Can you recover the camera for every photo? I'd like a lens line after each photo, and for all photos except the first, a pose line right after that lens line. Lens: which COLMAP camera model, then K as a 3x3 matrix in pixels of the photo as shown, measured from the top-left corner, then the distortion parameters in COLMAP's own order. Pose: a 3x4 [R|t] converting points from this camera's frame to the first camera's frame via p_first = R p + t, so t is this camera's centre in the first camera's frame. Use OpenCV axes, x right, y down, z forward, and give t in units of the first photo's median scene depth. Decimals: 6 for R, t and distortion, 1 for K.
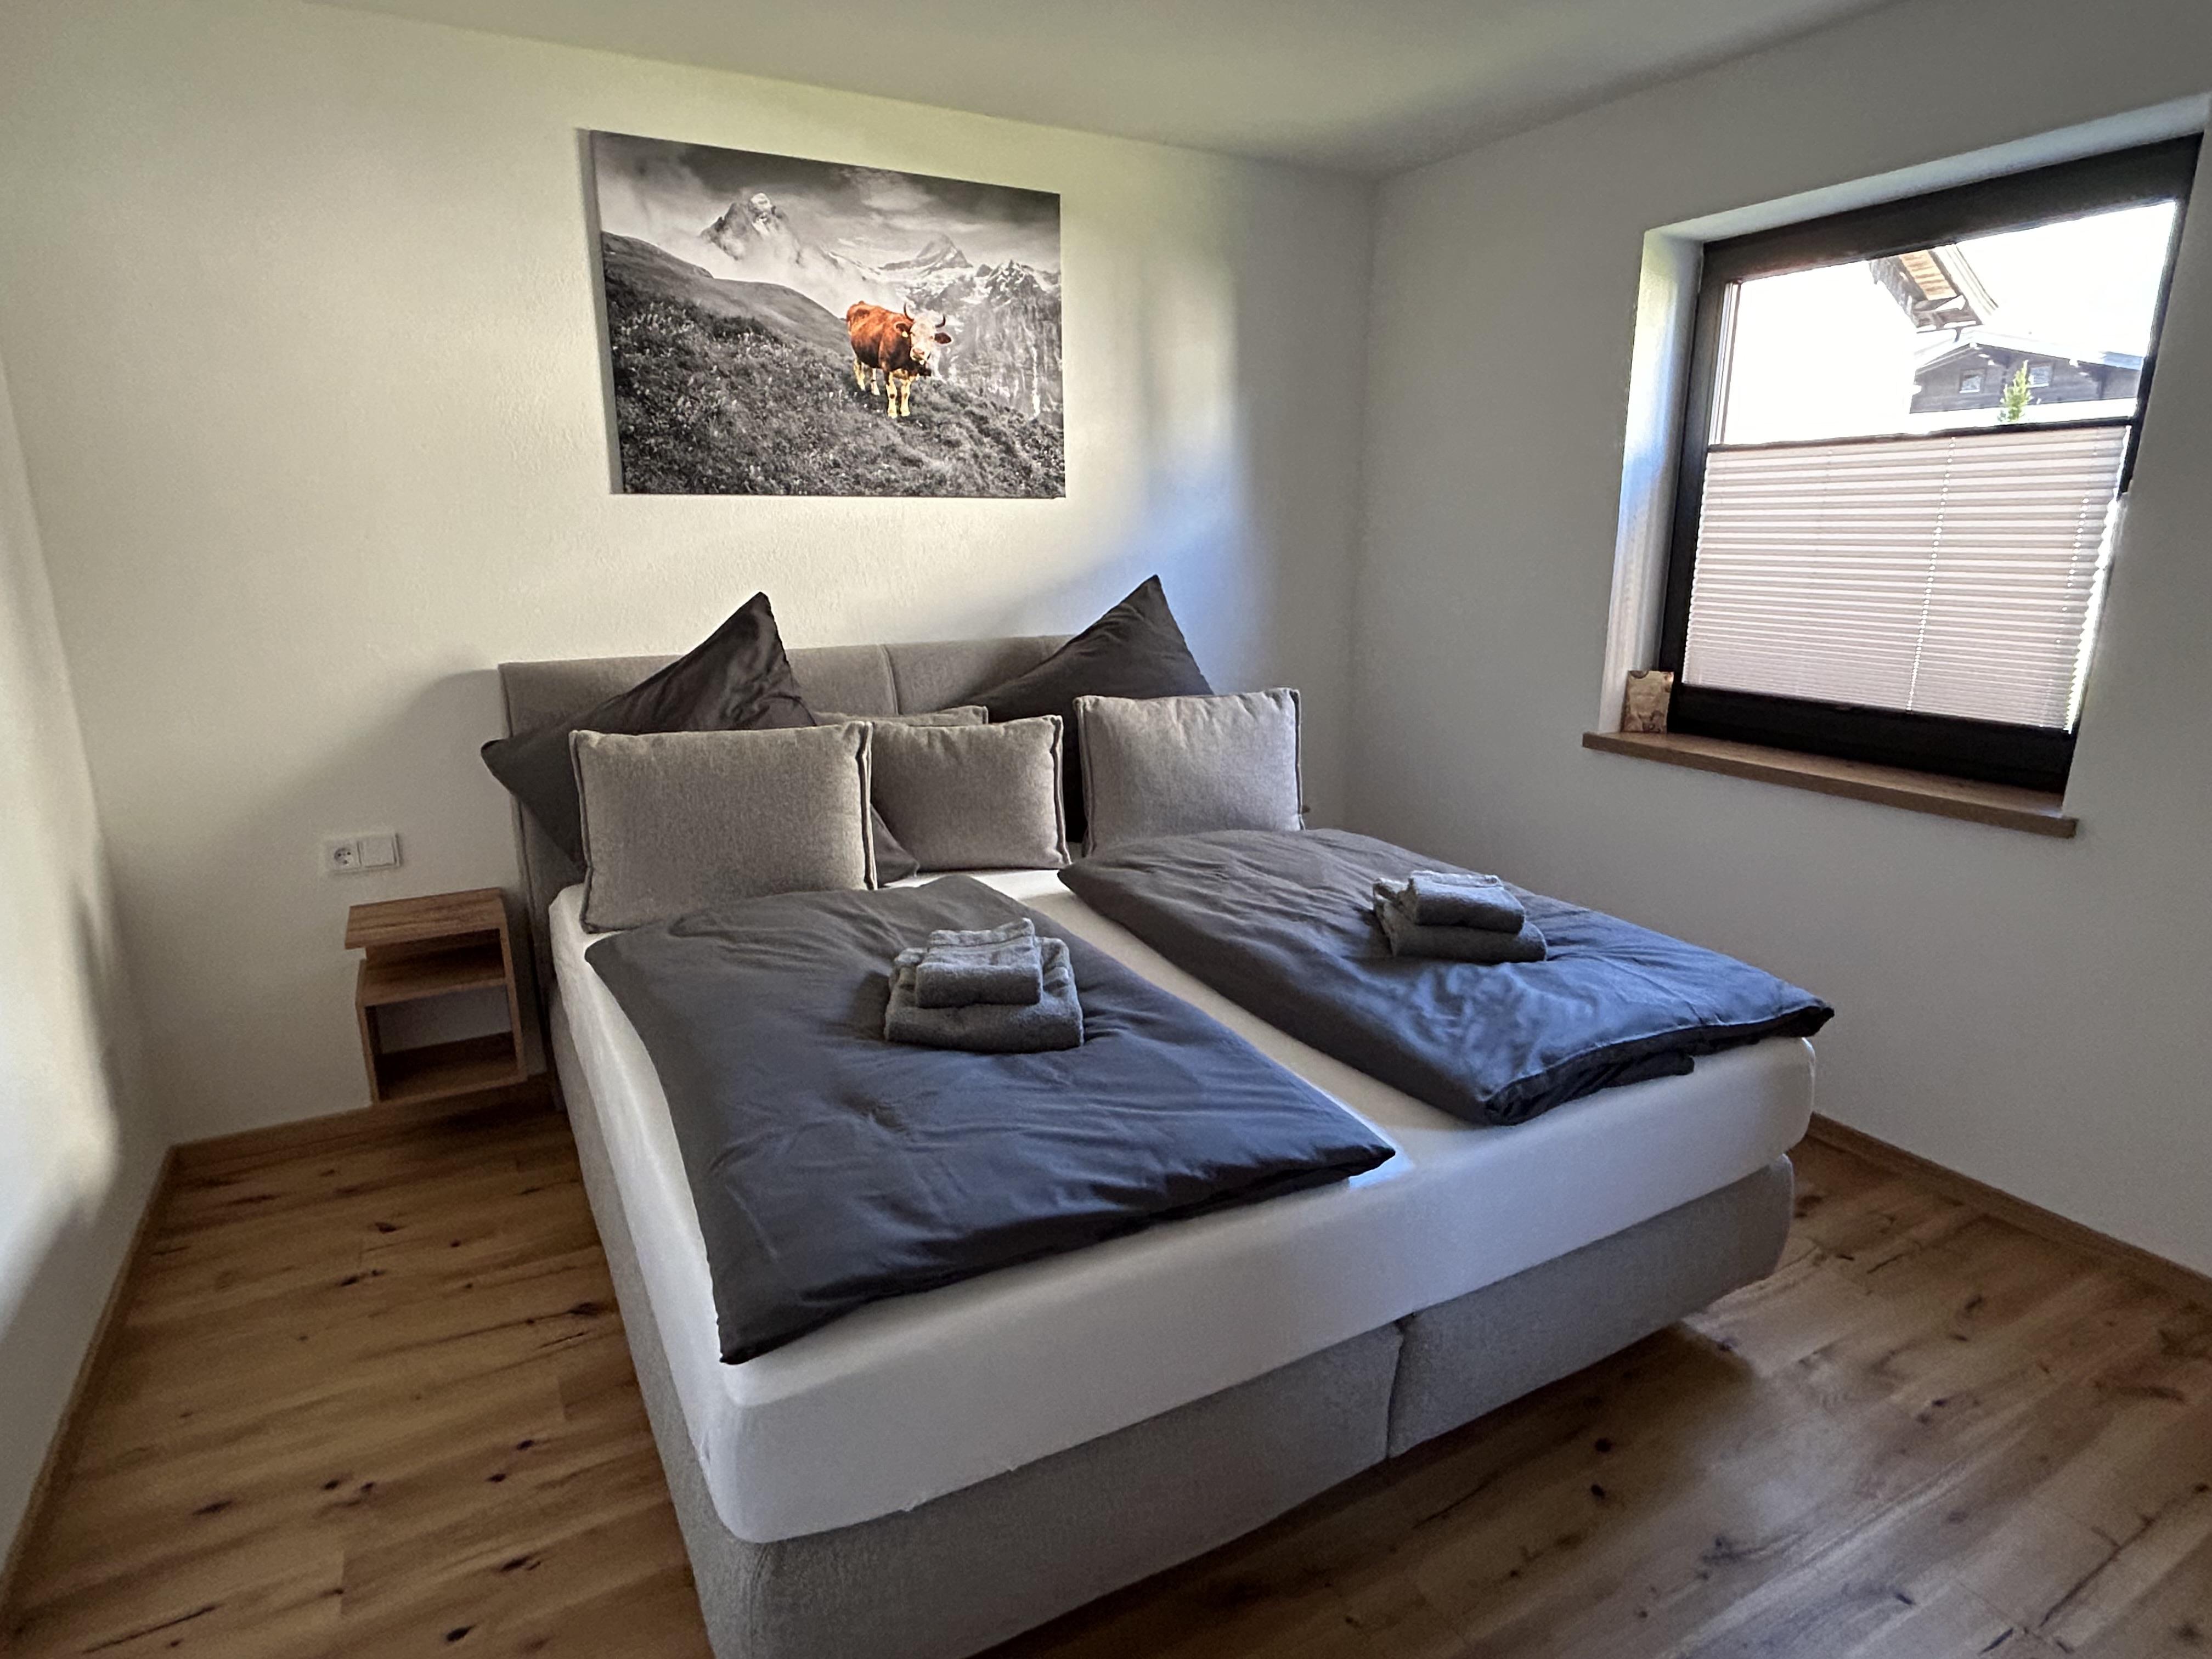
lens RADIAL K [[1206.4, 0, 1106.0], [0, 1206.4, 829.5], [0, 0, 1]] dist [-0.004080, -0.000964]
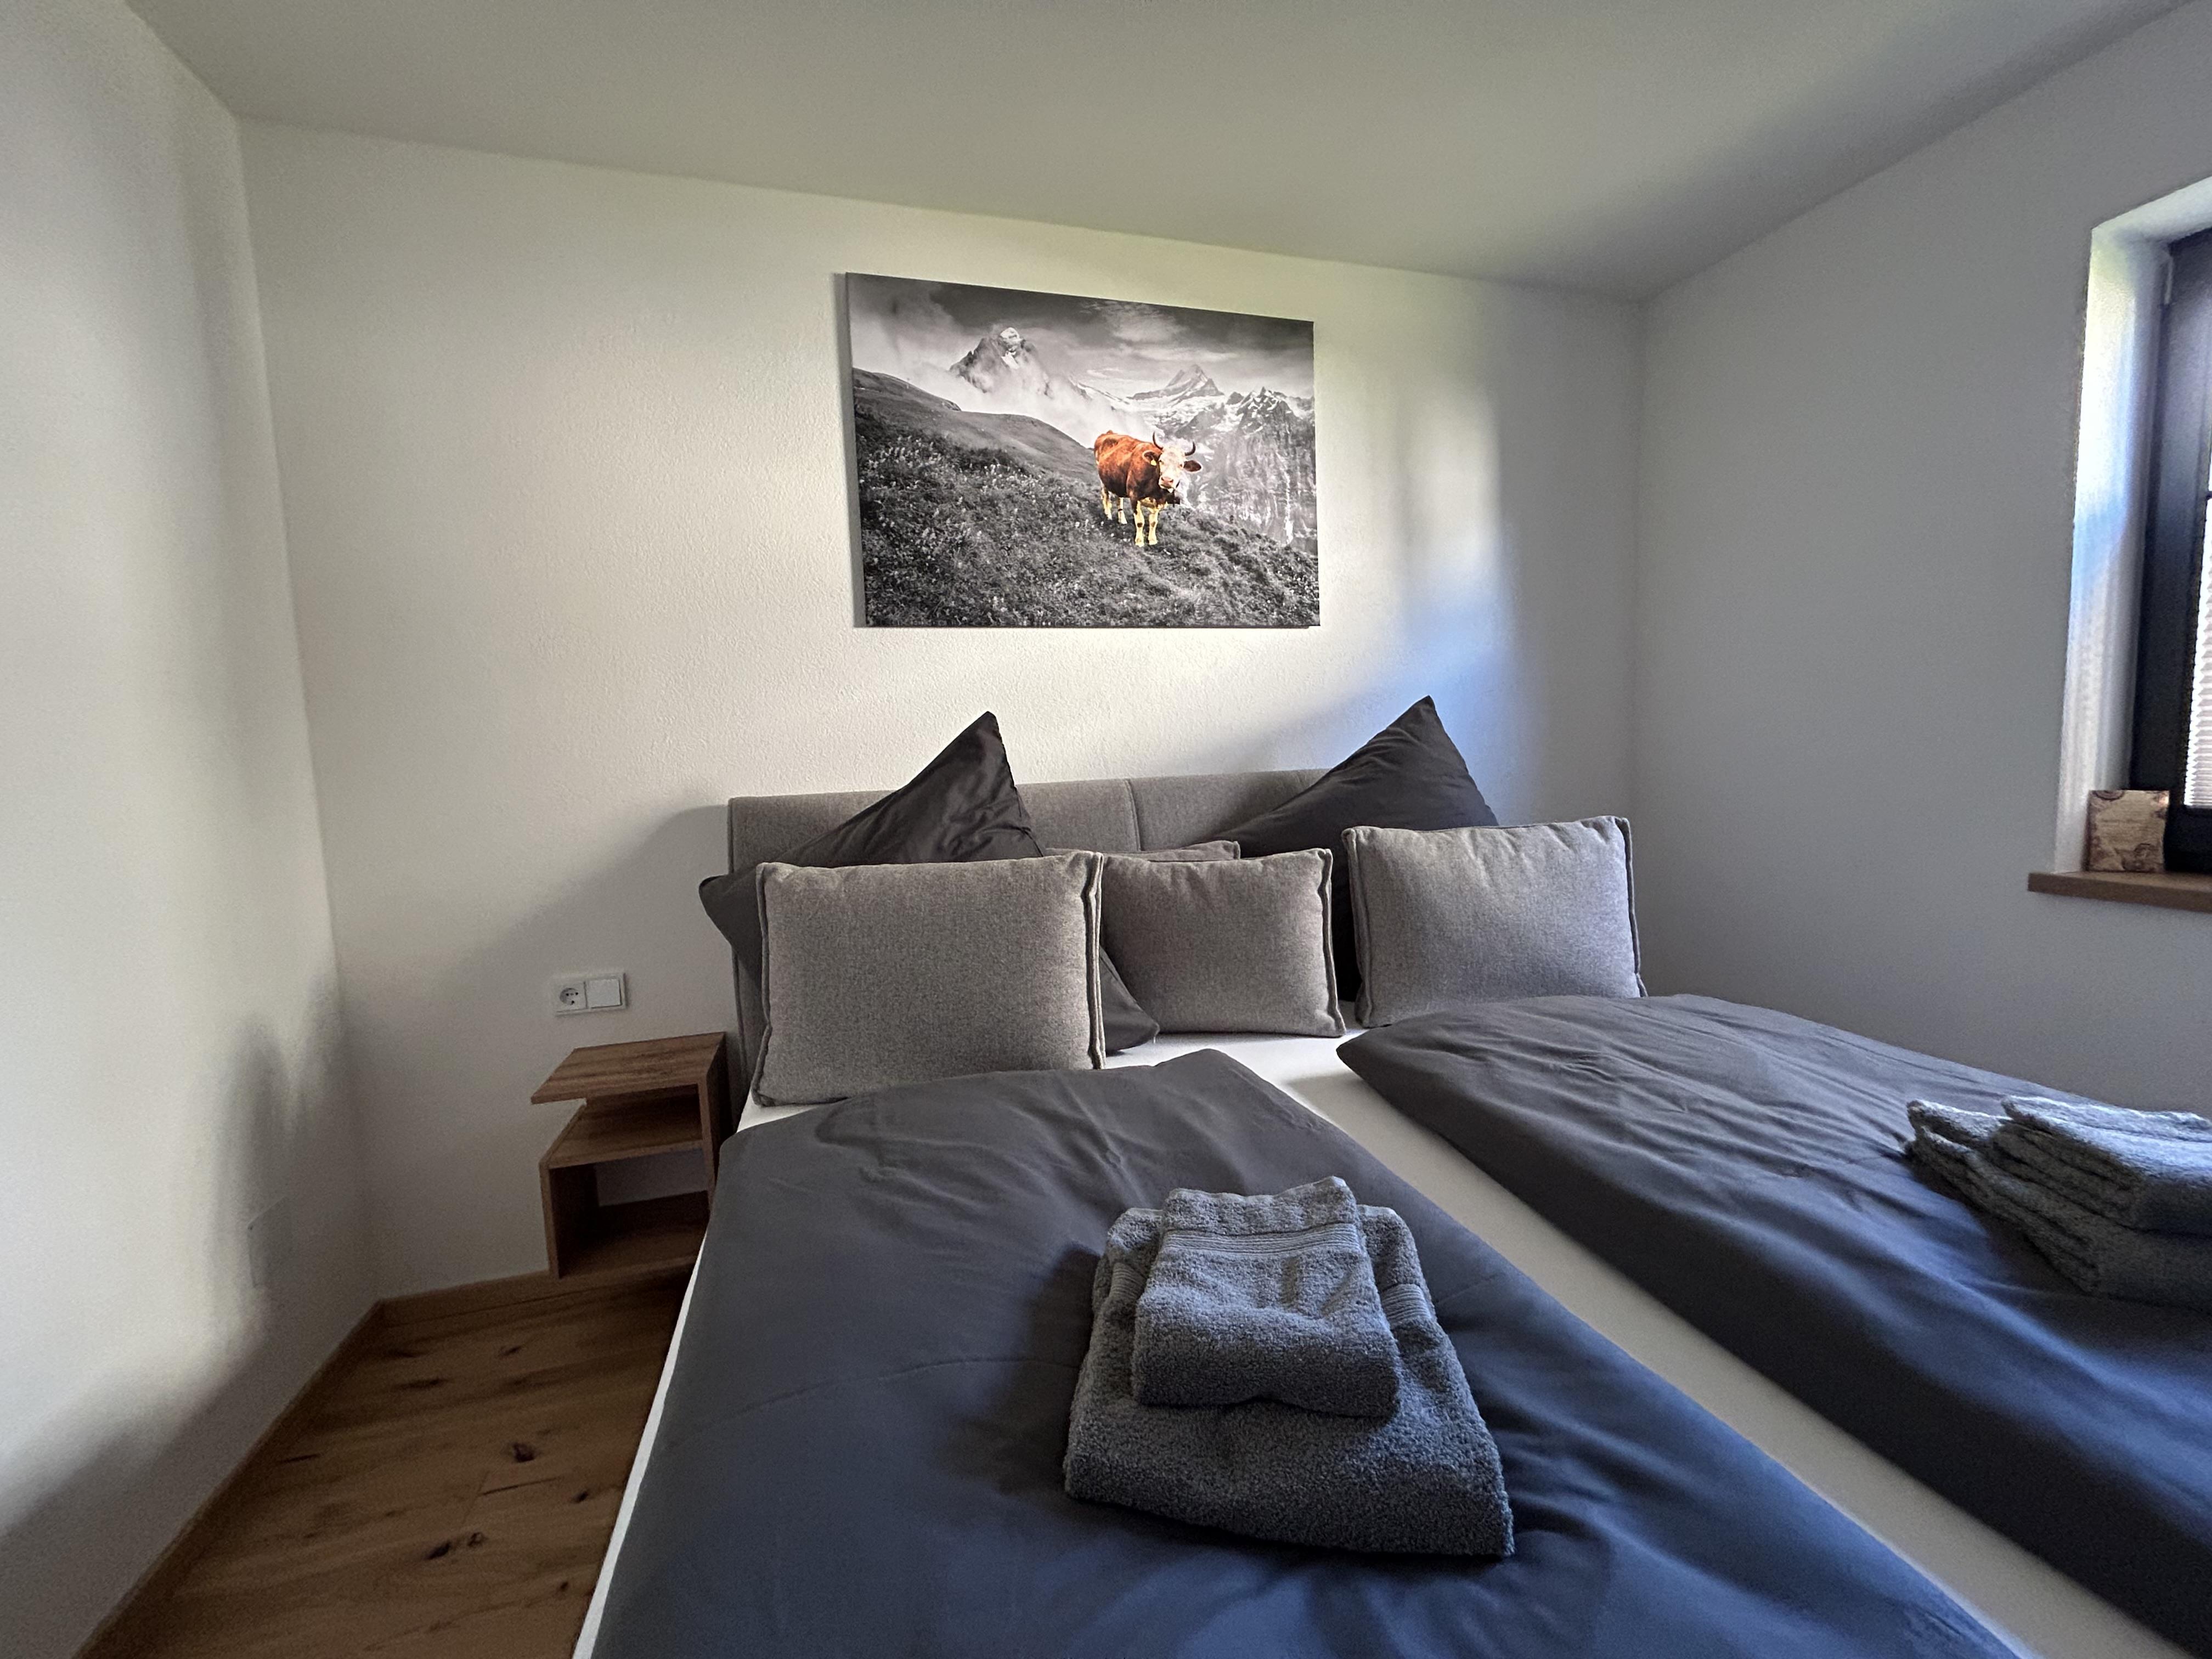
lens RADIAL K [[899.2, 0, 1106.0], [0, 899.2, 829.5], [0, 0, 1]] dist [0.003795, -0.000070]
pose [[0.974930, -0.011133, -0.222233, -0.048593], [-0.021034, 0.989664, -0.141852, -0.015659], [0.221516, 0.142970, 0.964619, 0.351065]]
